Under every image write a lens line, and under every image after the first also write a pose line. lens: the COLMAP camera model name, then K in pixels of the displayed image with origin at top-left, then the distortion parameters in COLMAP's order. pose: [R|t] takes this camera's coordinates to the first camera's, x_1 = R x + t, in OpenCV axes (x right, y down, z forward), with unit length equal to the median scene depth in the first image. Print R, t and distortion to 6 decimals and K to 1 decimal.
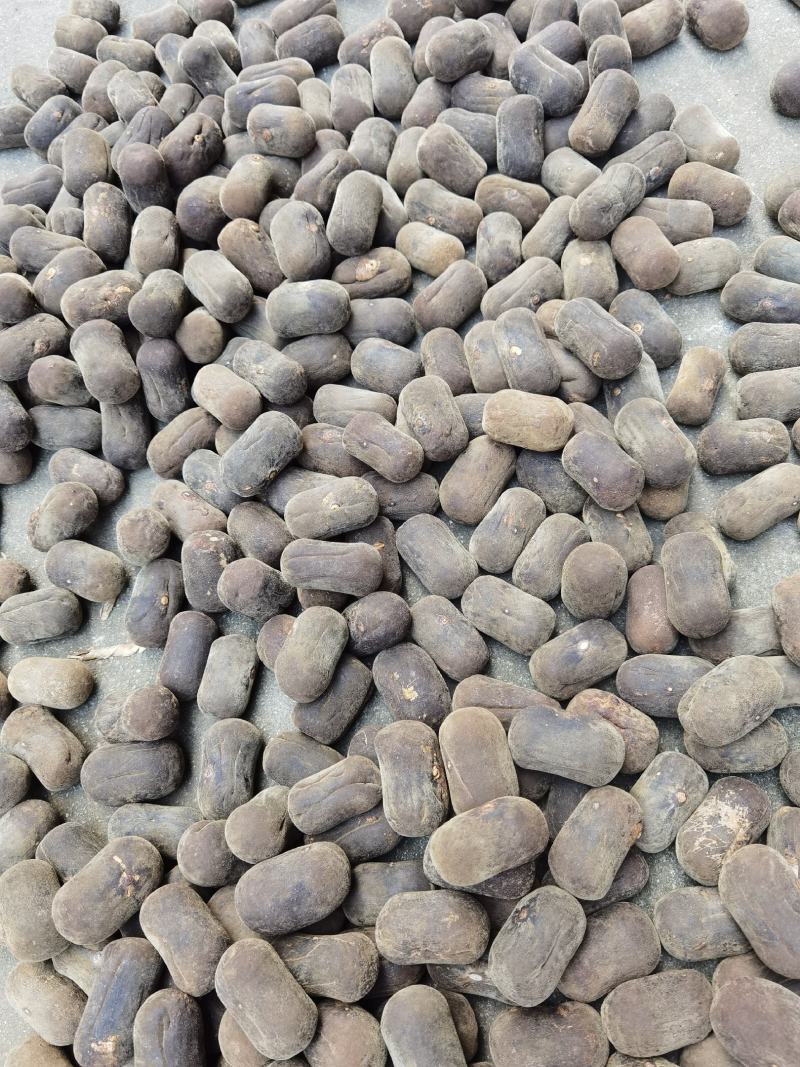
lens RADIAL K [[822.1, 0, 400.0], [0, 822.1, 533.5], [0, 0, 1]] dist [0.007387, -0.009737]
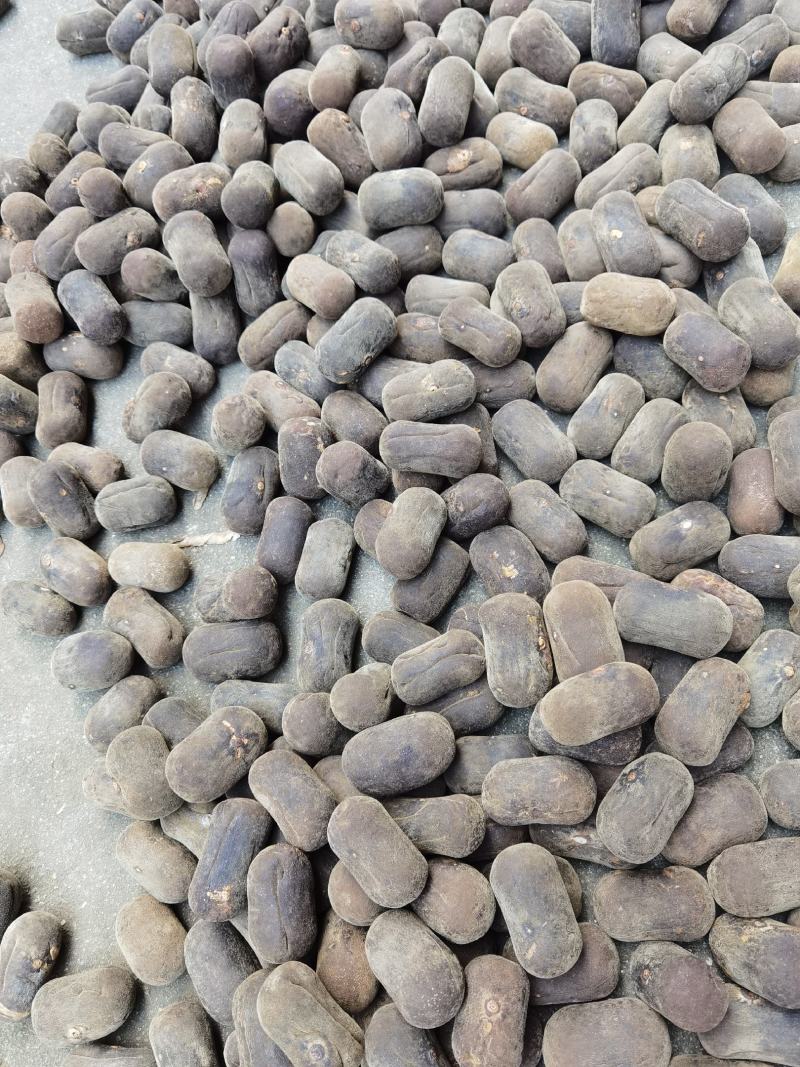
lens RADIAL K [[822.1, 0, 400.0], [0, 822.1, 533.5], [0, 0, 1]] dist [0.007387, -0.009737]
pose [[0.999217, 0.009450, -0.038424, -0.076222], [-0.008009, 0.999265, 0.037479, 0.101030], [0.038750, -0.037142, 0.998558, -0.004361]]
